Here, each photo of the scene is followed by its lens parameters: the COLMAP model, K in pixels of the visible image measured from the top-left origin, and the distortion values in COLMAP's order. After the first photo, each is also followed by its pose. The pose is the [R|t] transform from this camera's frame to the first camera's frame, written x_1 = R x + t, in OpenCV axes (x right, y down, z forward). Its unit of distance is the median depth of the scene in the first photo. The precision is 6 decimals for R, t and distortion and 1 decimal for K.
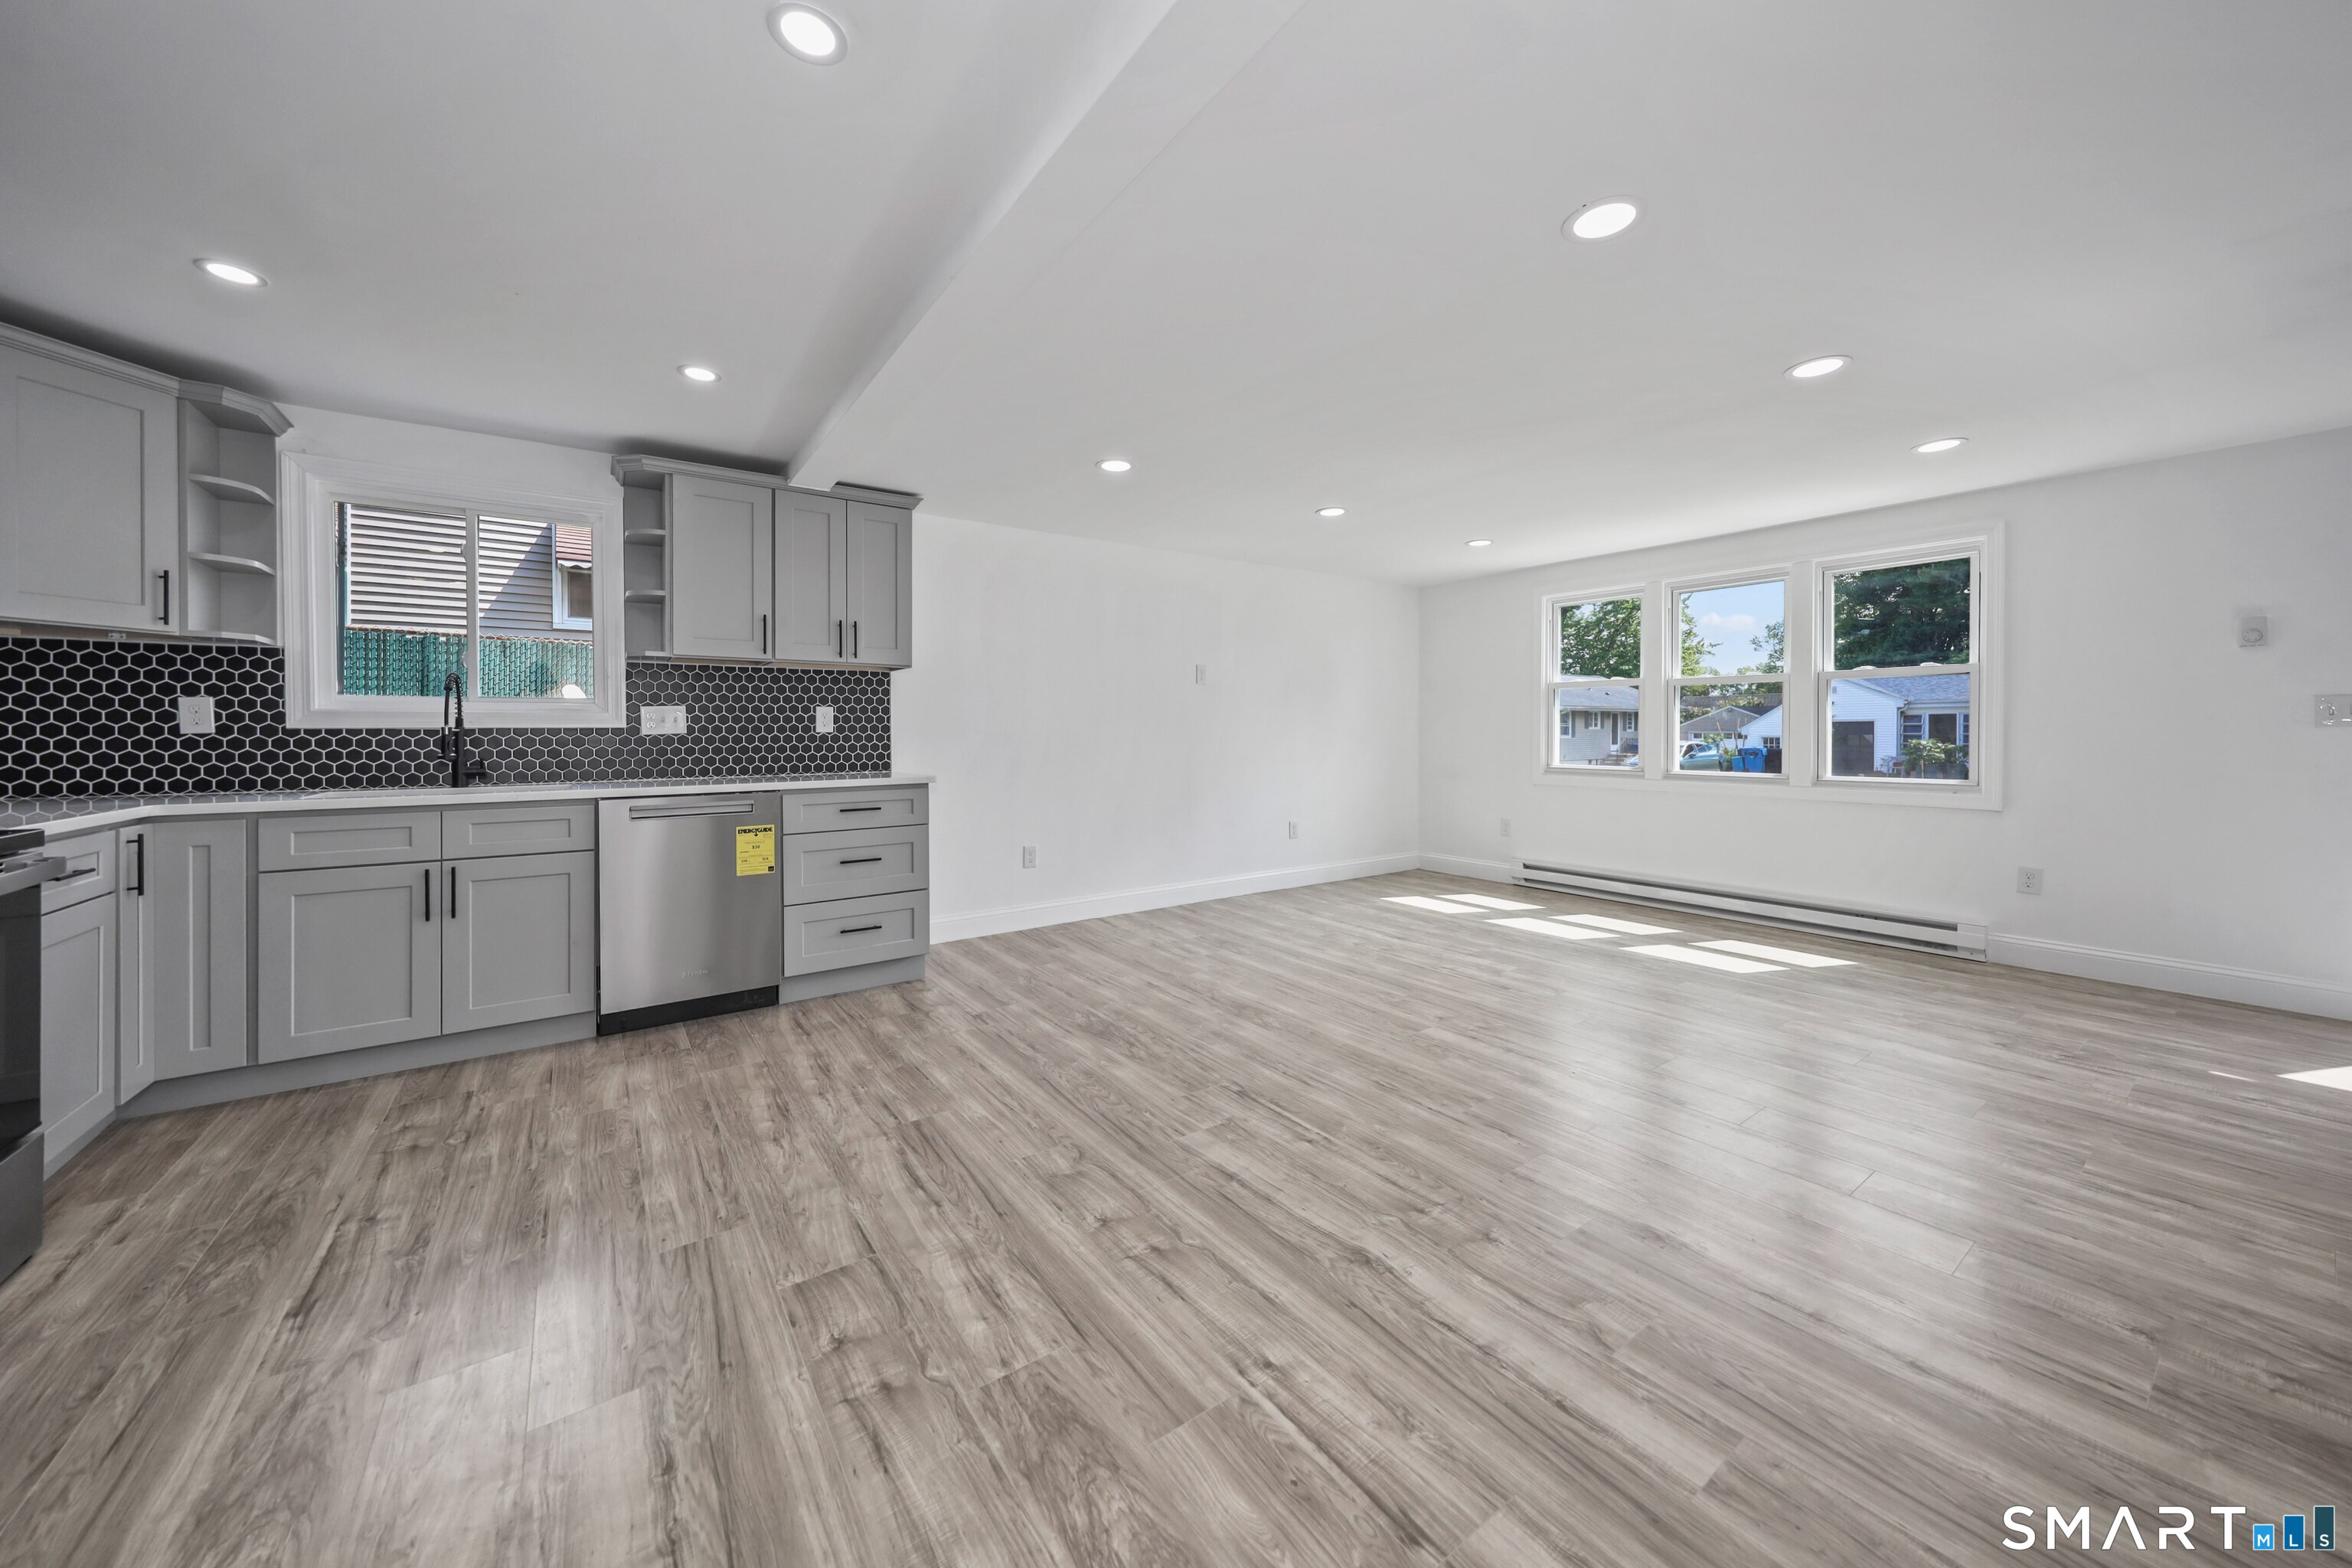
lens RADIAL K [[824.0, 0, 1160.7], [0, 824.0, 738.7], [0, 0, 1]] dist [0.000671, 0.000096]
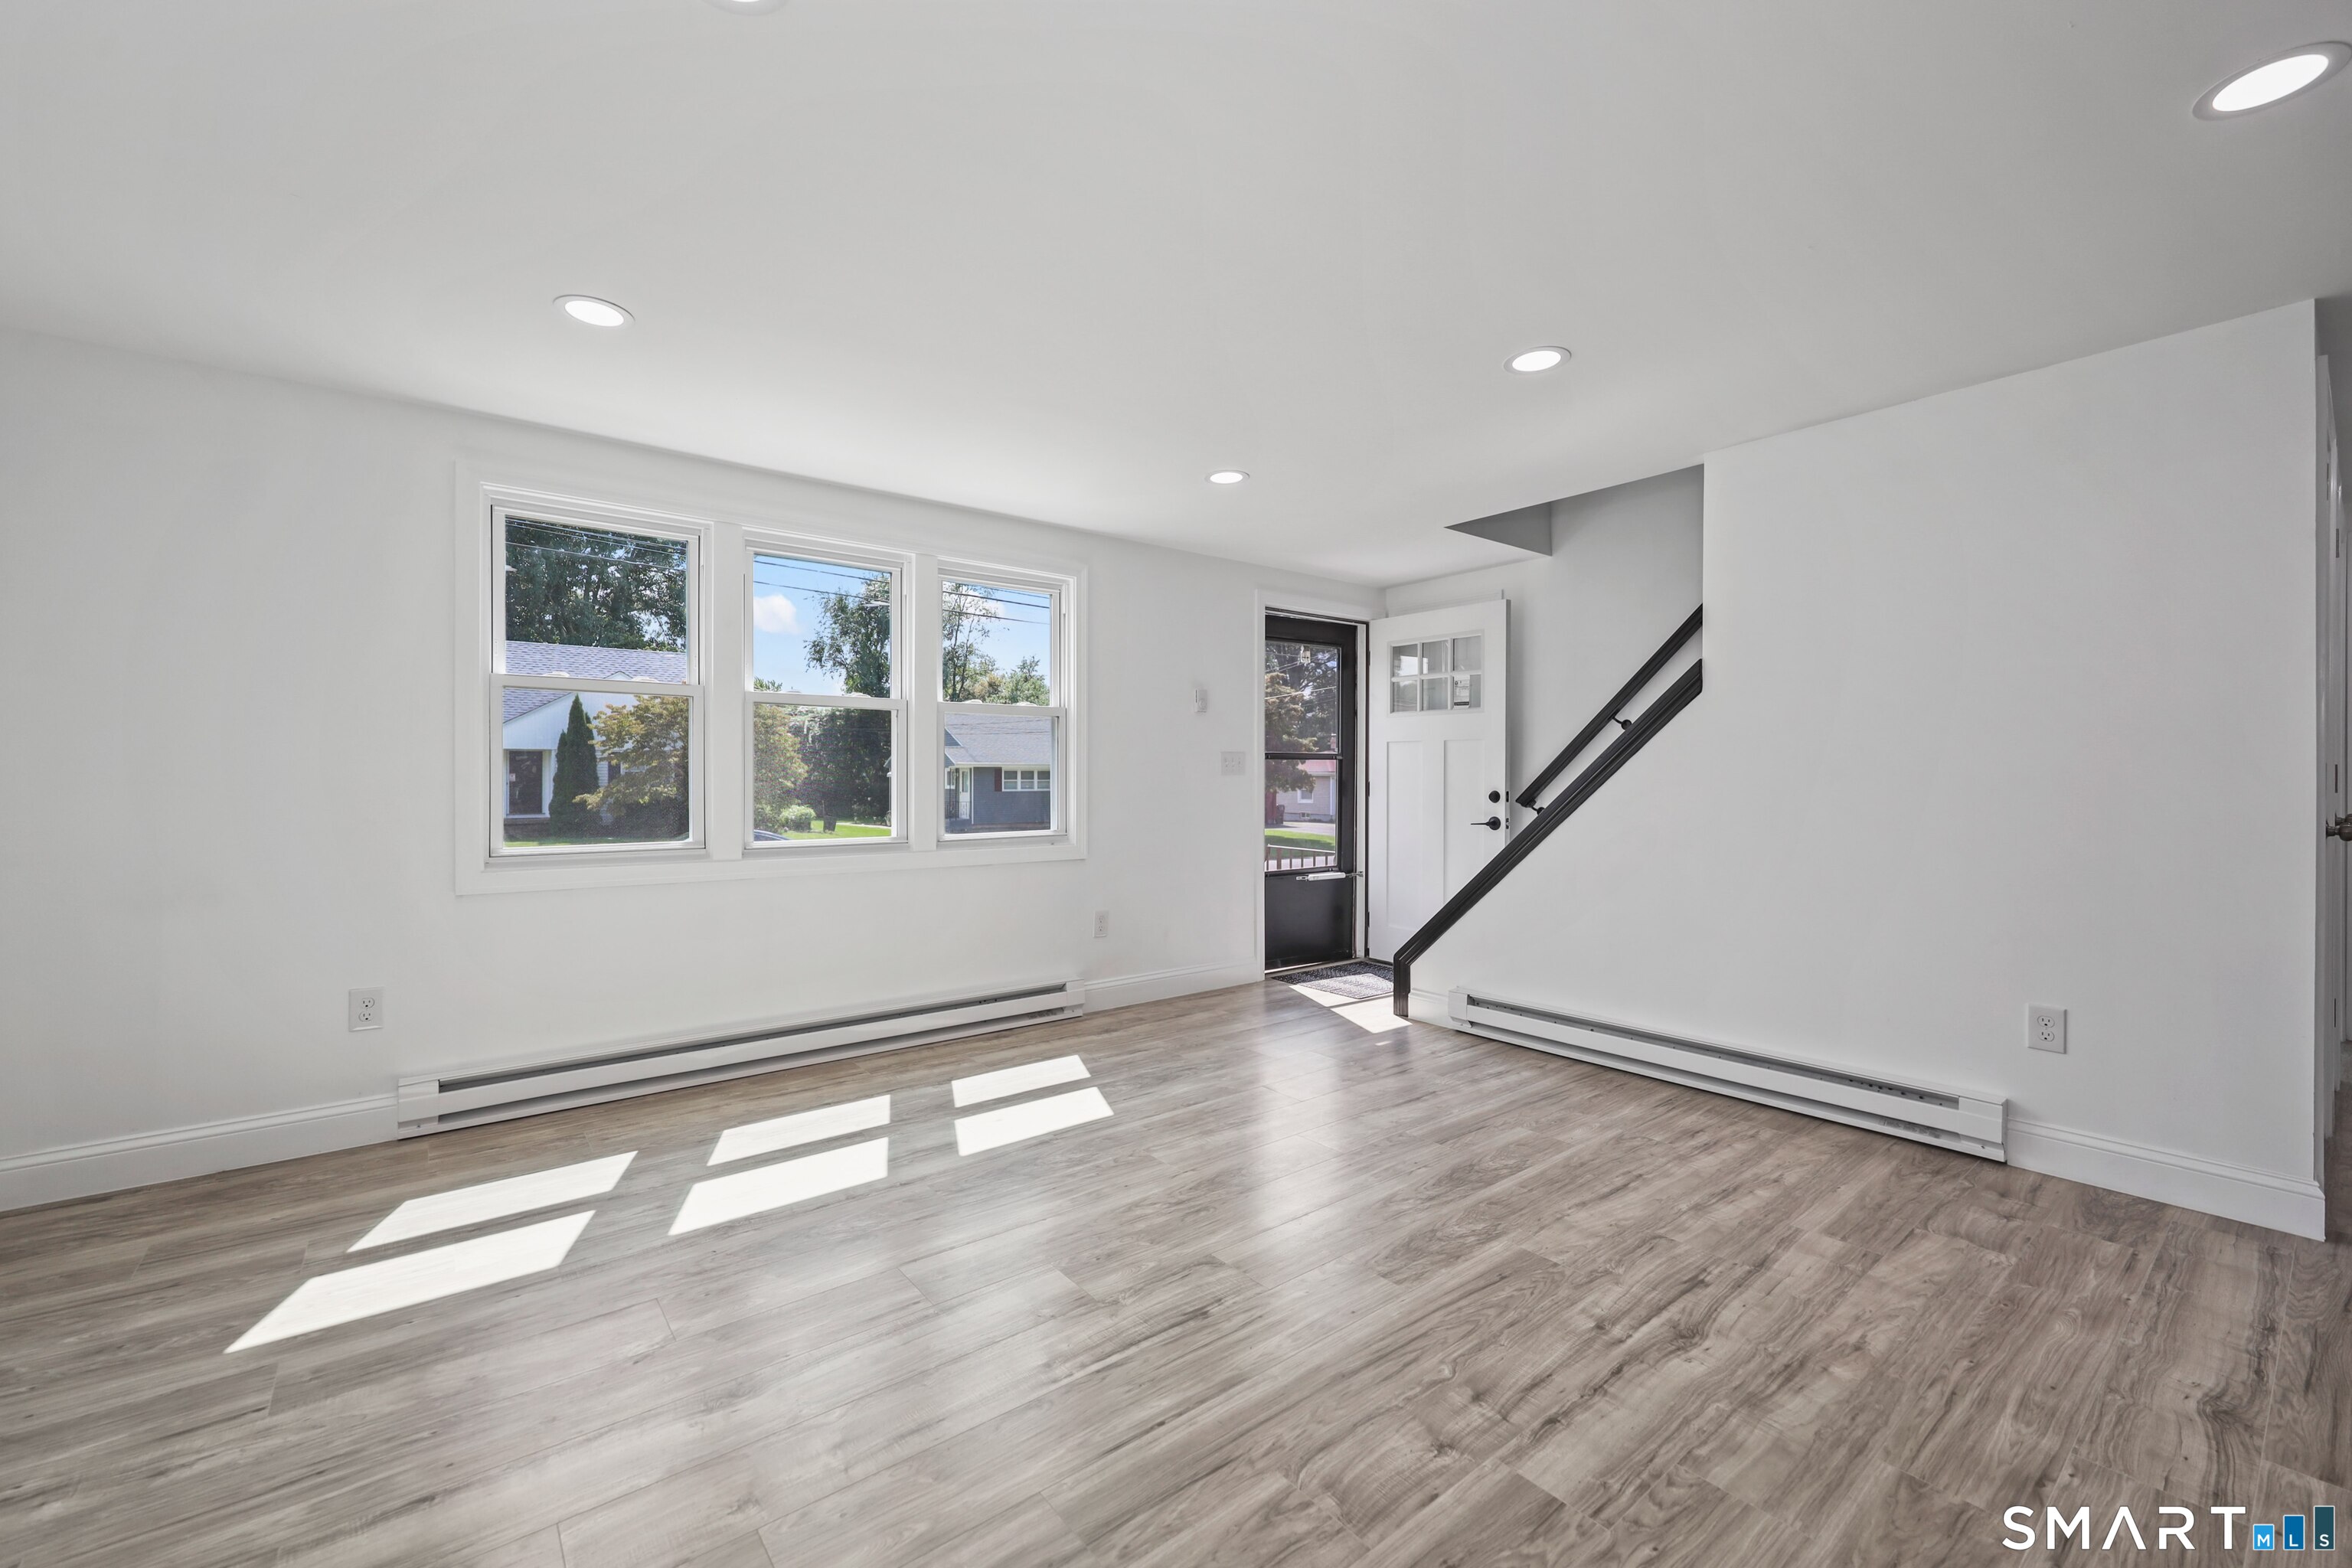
lens RADIAL K [[945.5, 0, 1176.0], [0, 945.5, 784.0], [0, 0, 1]] dist [0.000579, -0.000013]
pose [[-0.052111, -0.007529, 0.998613, -0.155623], [0.008857, 0.999929, 0.008001, -0.013322], [-0.998602, 0.009262, -0.052041, 1.258660]]
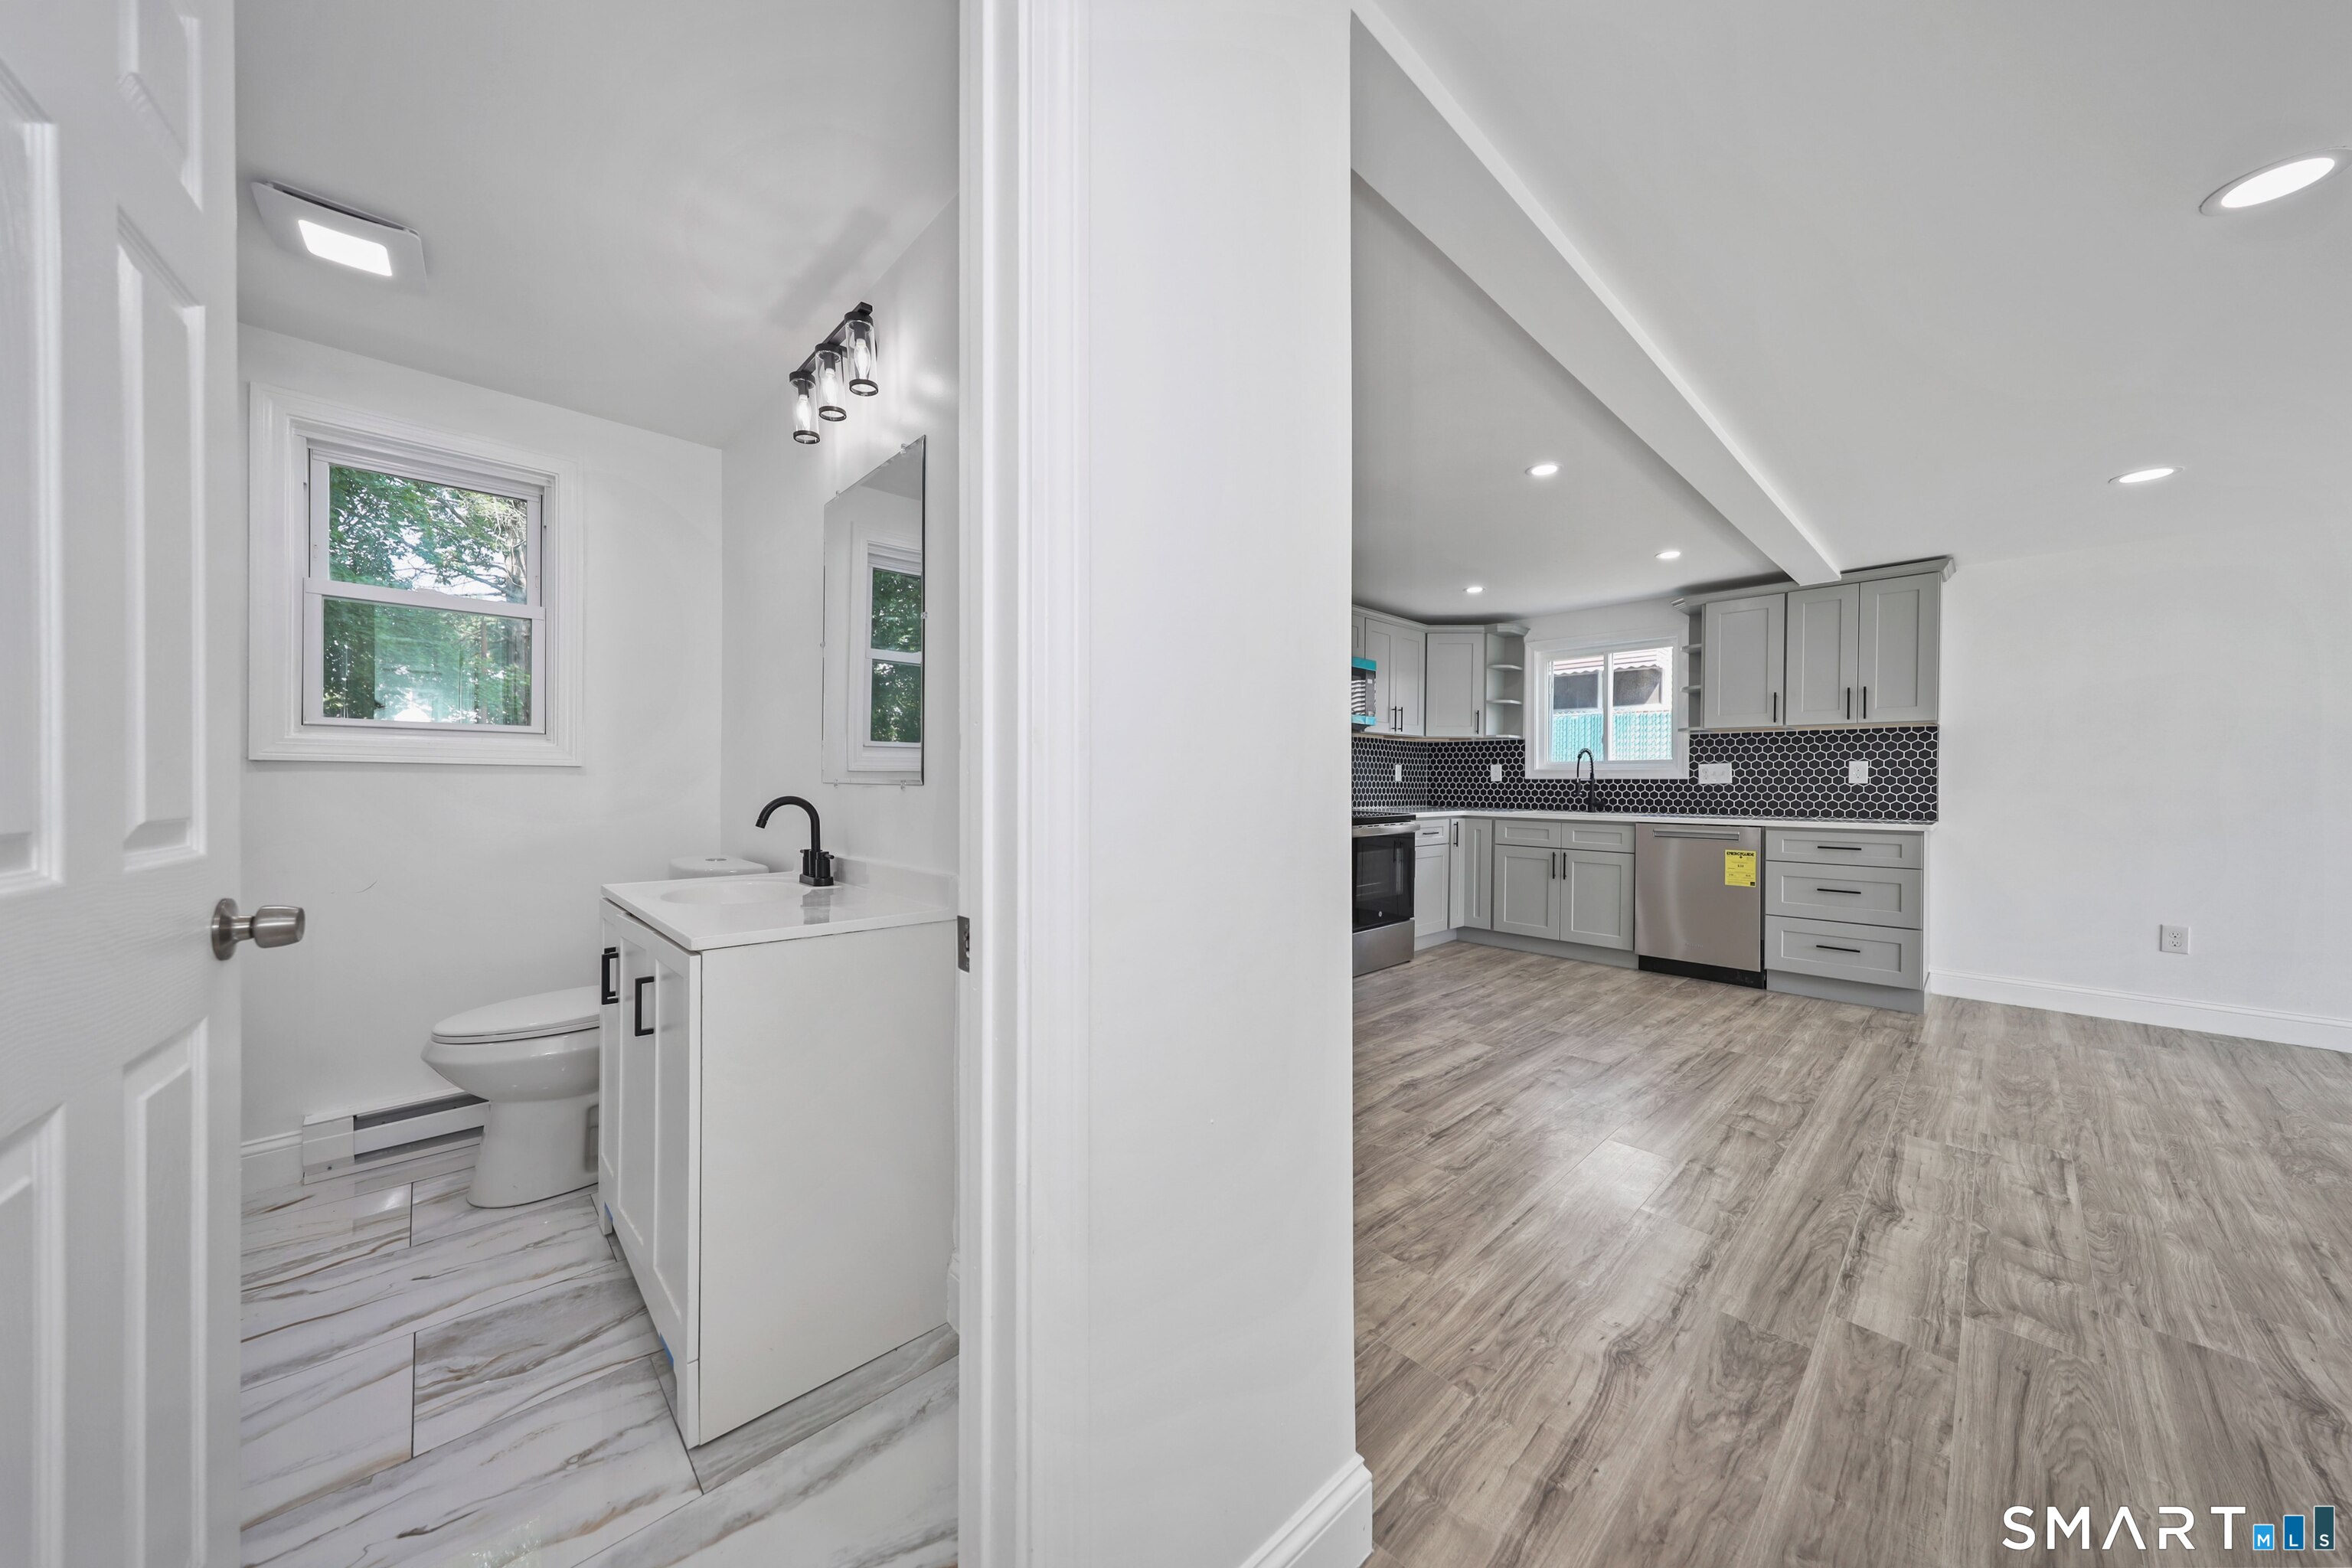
lens RADIAL K [[800.2, 0, 1176.0], [0, 800.2, 784.0], [0, 0, 1]] dist [0.001330, 0.000255]
pose [[0.149057, 0.007483, -0.988800, 0.740958], [-0.015306, 0.999869, 0.005259, 0.002475], [0.988710, 0.014351, 0.149152, -0.140926]]
